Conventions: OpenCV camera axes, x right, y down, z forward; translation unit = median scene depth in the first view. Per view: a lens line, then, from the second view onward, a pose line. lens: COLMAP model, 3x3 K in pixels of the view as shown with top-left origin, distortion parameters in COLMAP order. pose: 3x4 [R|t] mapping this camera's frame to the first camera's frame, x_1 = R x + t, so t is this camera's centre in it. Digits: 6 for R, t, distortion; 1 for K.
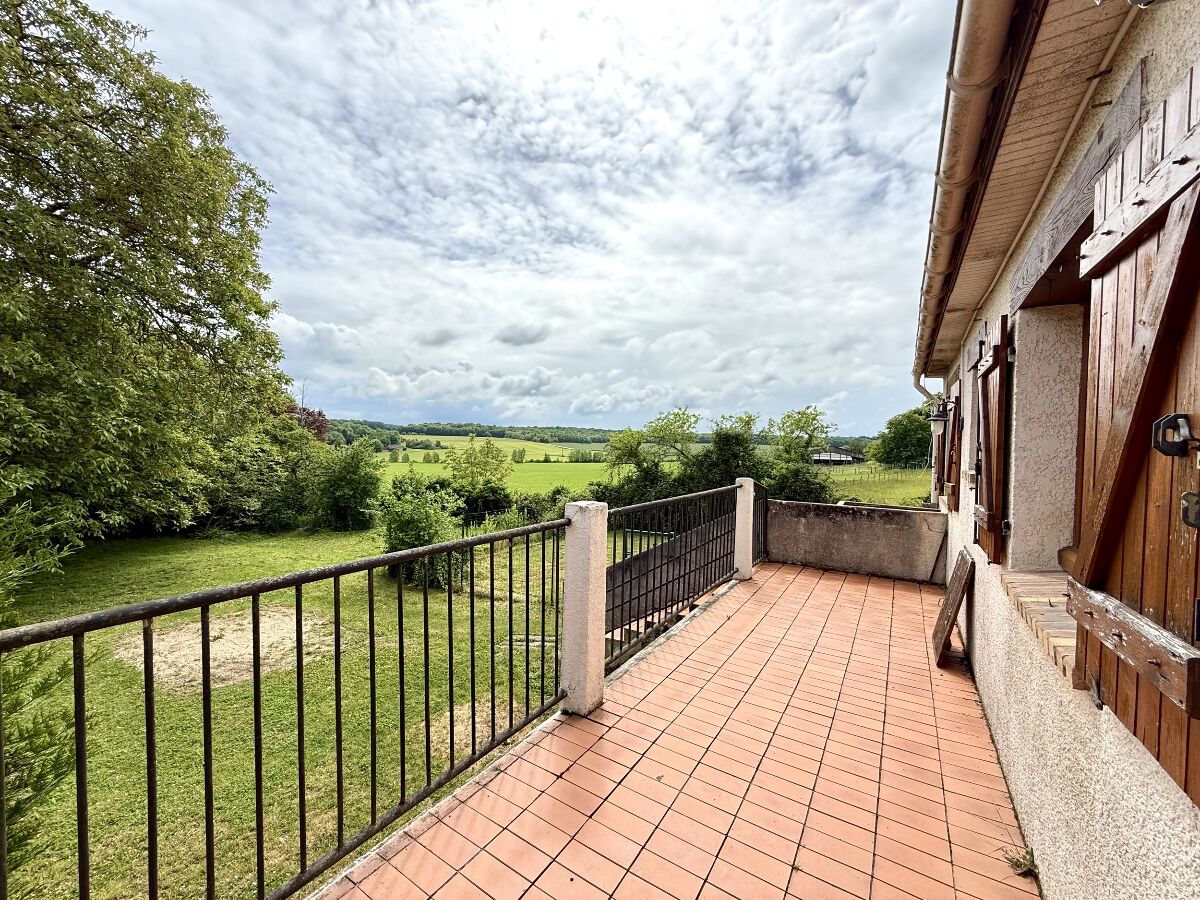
lens RADIAL K [[475.4, 0, 600.4], [0, 475.4, 449.2], [0, 0, 1]] dist [0.008799, -0.000179]
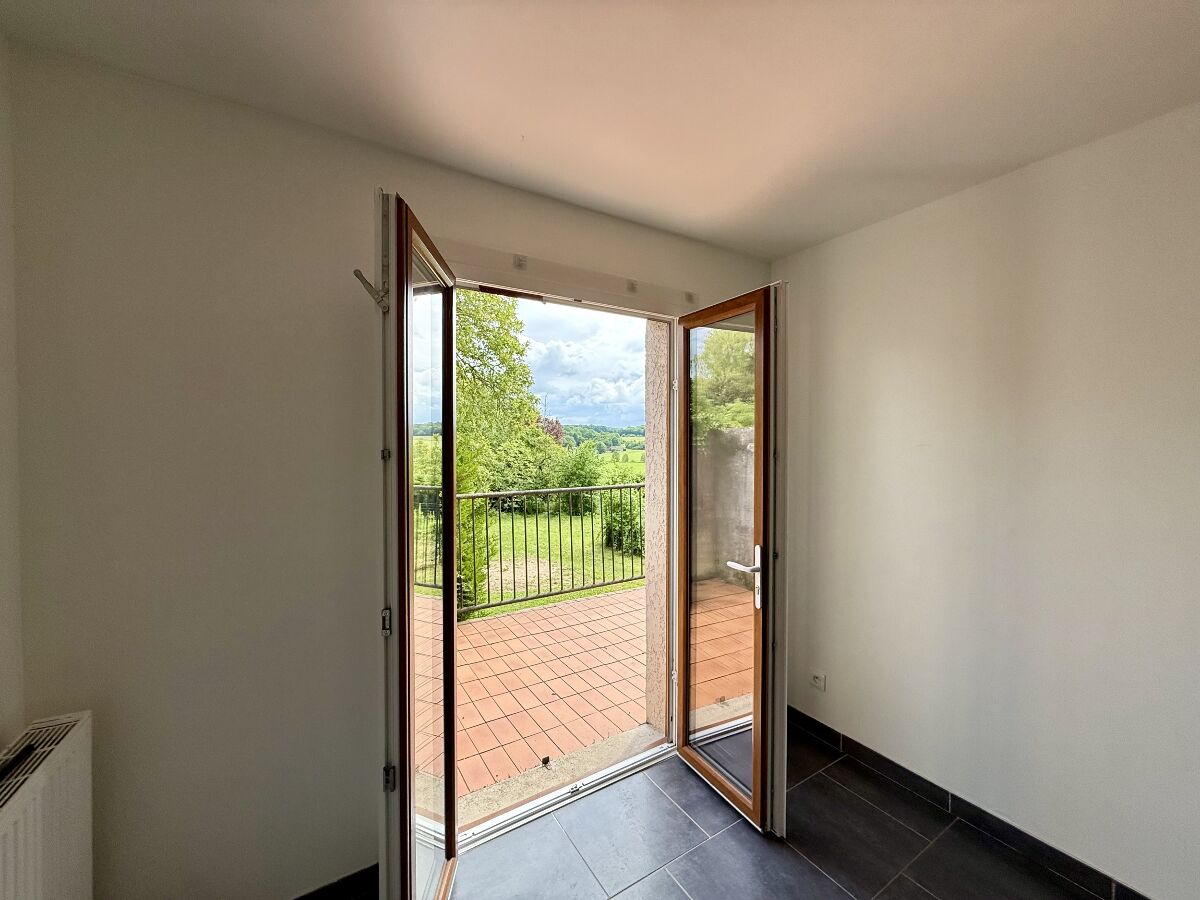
lens RADIAL K [[475.4, 0, 600.4], [0, 475.4, 449.2], [0, 0, 1]] dist [0.008799, -0.000179]
pose [[0.904641, -0.020405, -0.425686, 0.058027], [0.021254, 0.999770, -0.002755, 0.002261], [0.425645, -0.006555, 0.904867, -0.104516]]
